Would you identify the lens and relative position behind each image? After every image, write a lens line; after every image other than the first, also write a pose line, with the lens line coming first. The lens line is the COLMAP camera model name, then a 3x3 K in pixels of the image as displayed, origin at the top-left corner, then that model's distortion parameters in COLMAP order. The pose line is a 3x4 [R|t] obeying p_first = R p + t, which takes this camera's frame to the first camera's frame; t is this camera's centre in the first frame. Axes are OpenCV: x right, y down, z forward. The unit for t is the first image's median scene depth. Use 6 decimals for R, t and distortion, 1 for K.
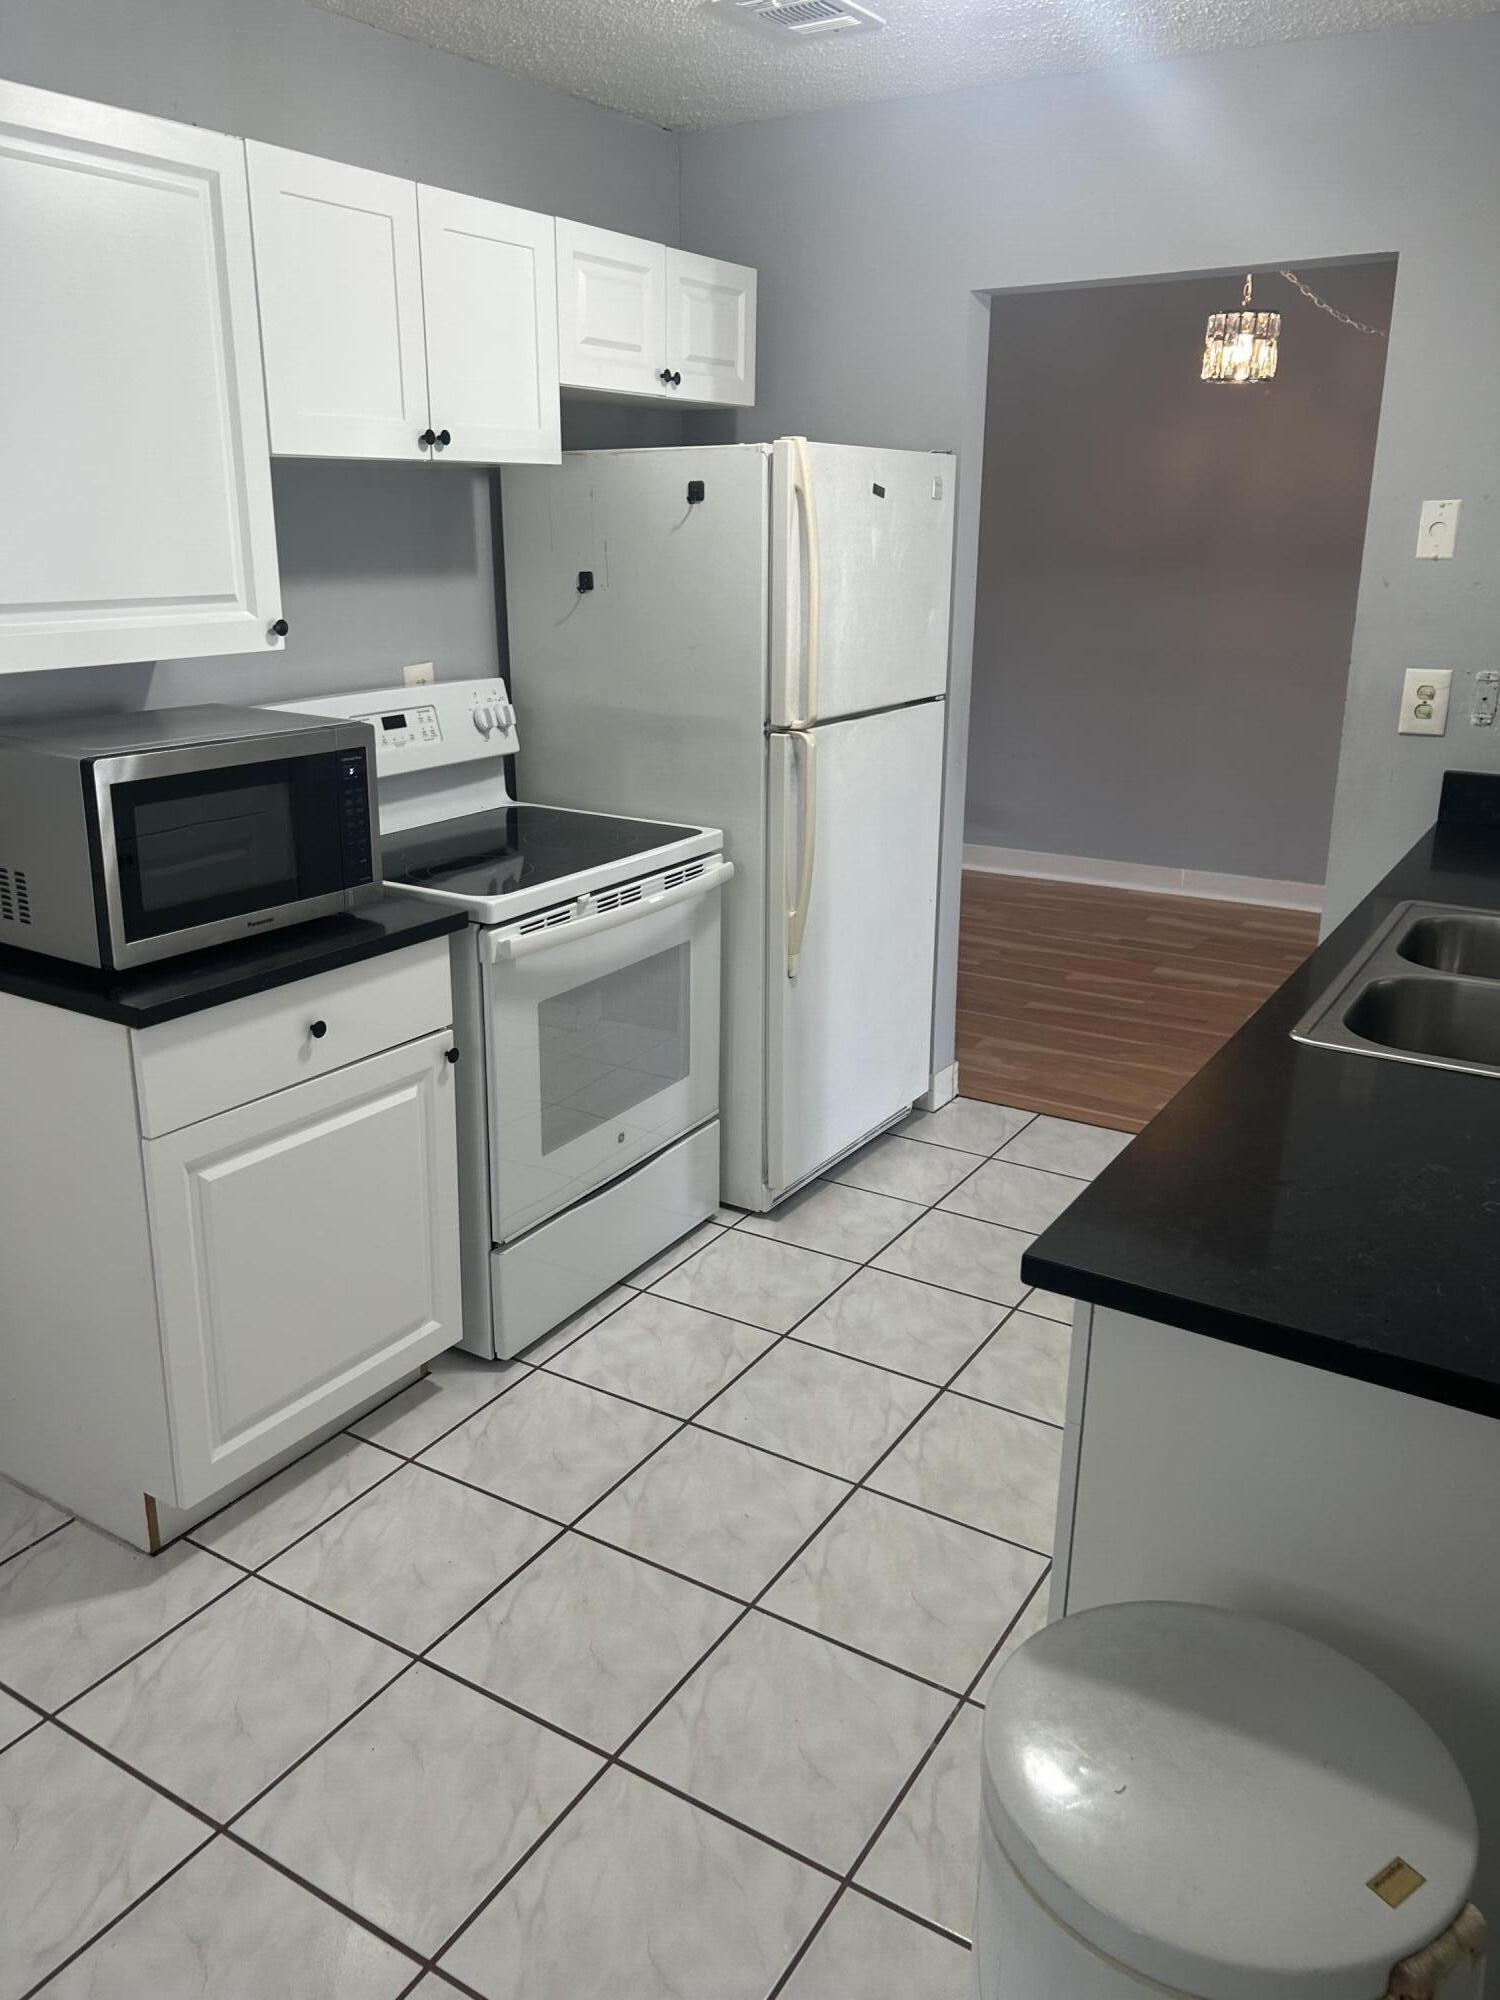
lens RADIAL K [[1515.7, 0, 745.6], [0, 1515.7, 1002.1], [0, 0, 1]] dist [0.068104, -0.072576]
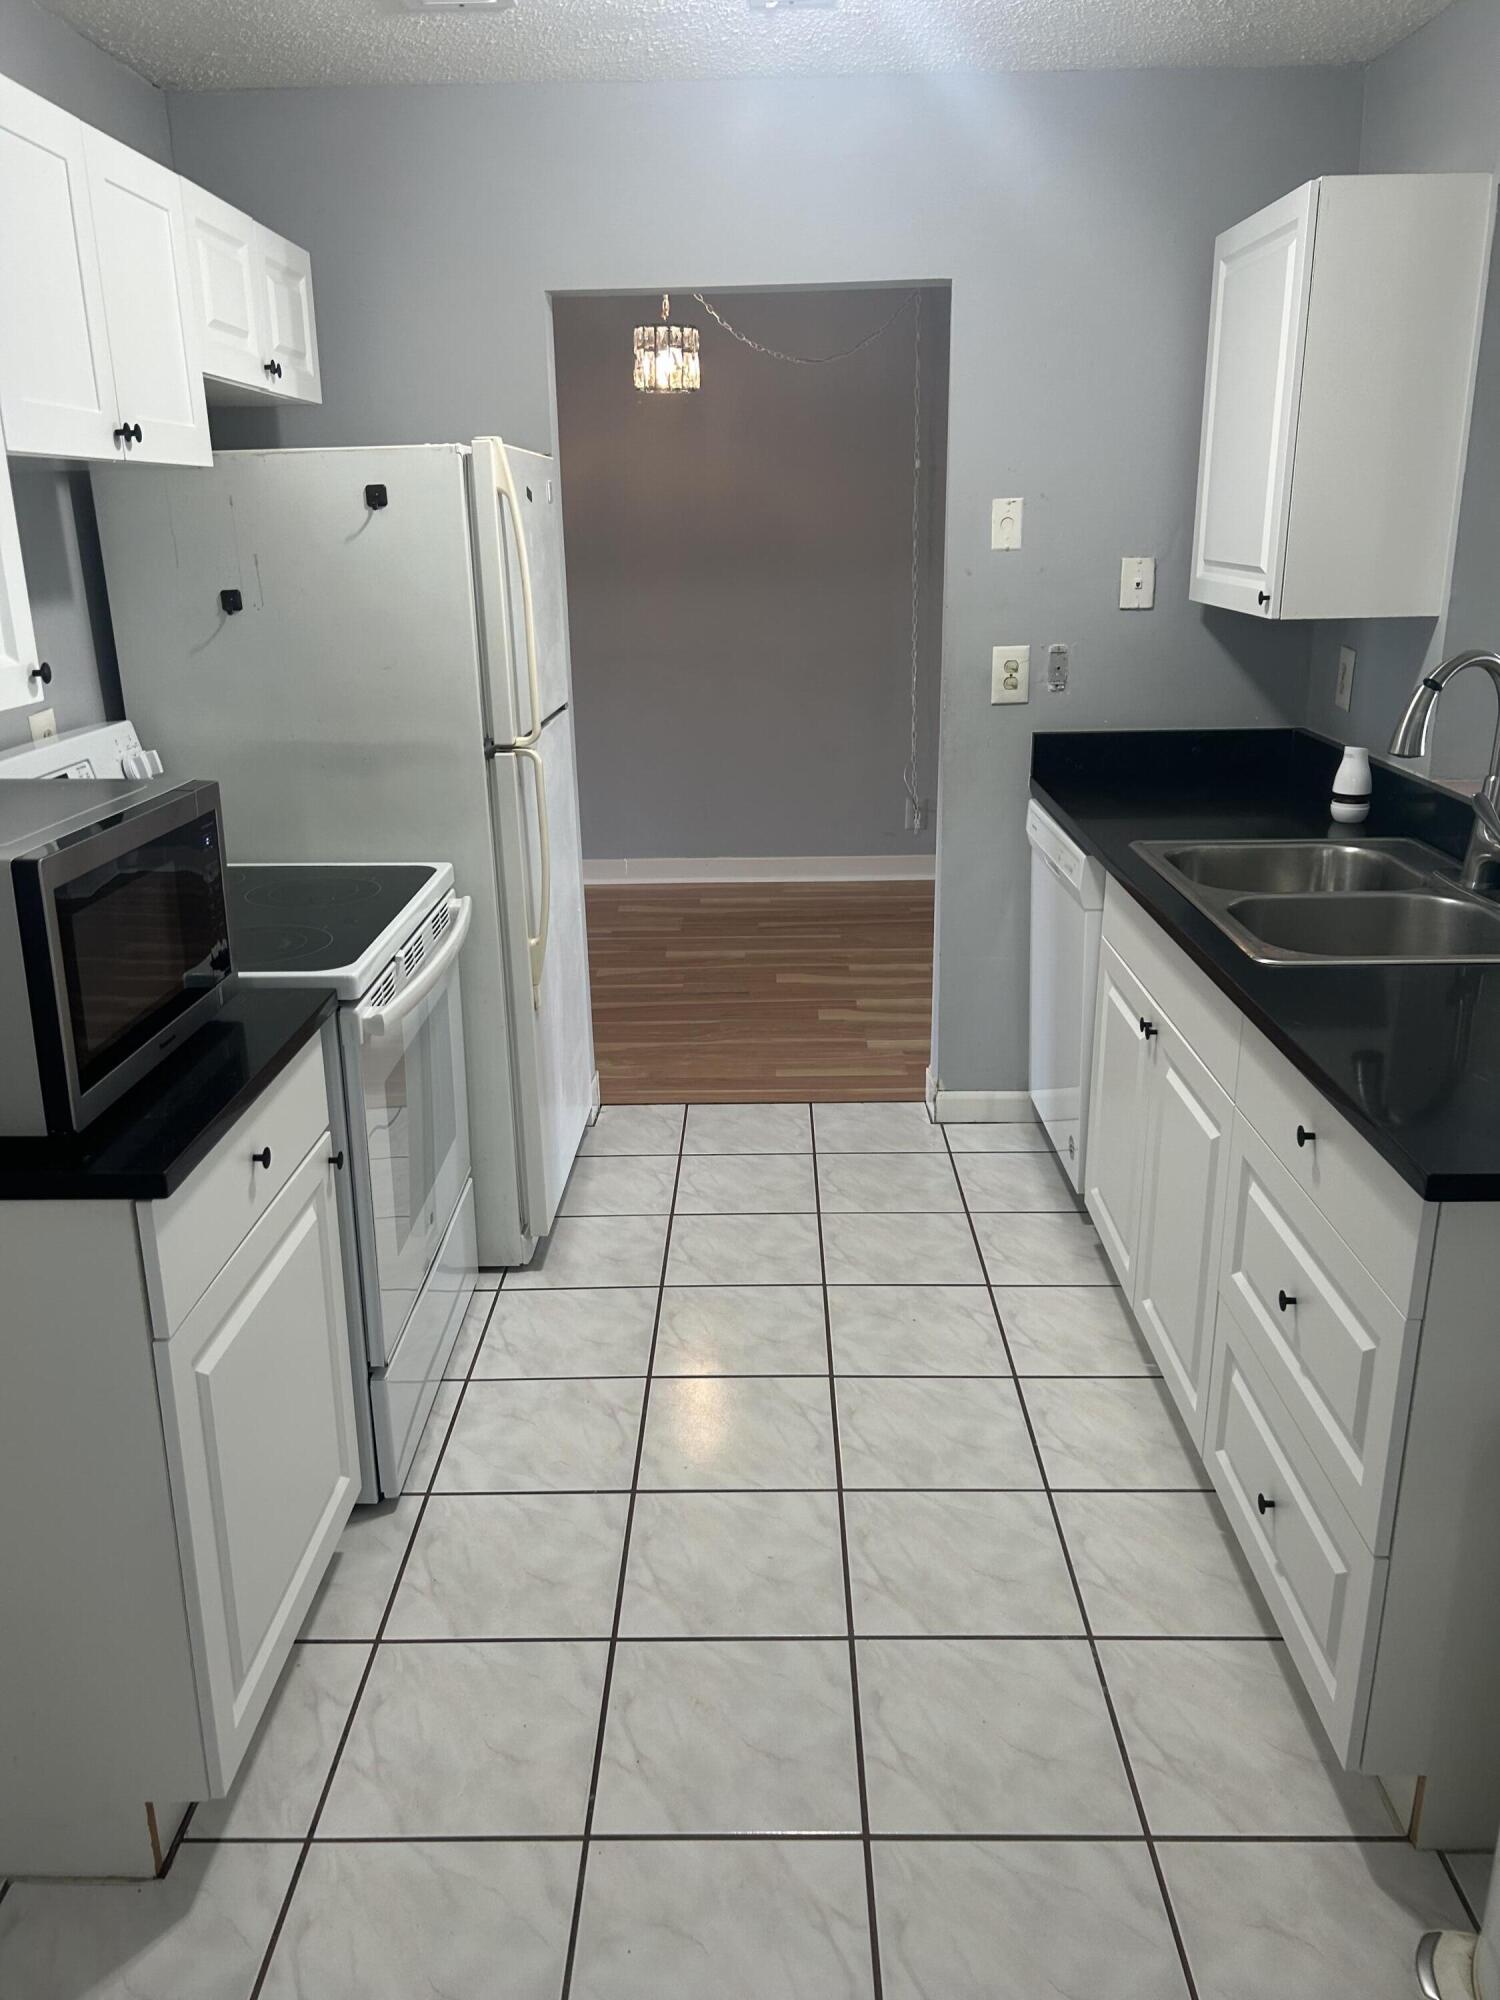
lens RADIAL K [[1514.0, 0, 747.2], [0, 1514.0, 996.4], [0, 0, 1]] dist [0.039842, -0.010869]
pose [[0.855138, -0.173540, 0.488490, -0.329718], [0.177273, 0.983388, 0.039028, -0.039517], [-0.487148, 0.053222, 0.871696, 0.122271]]
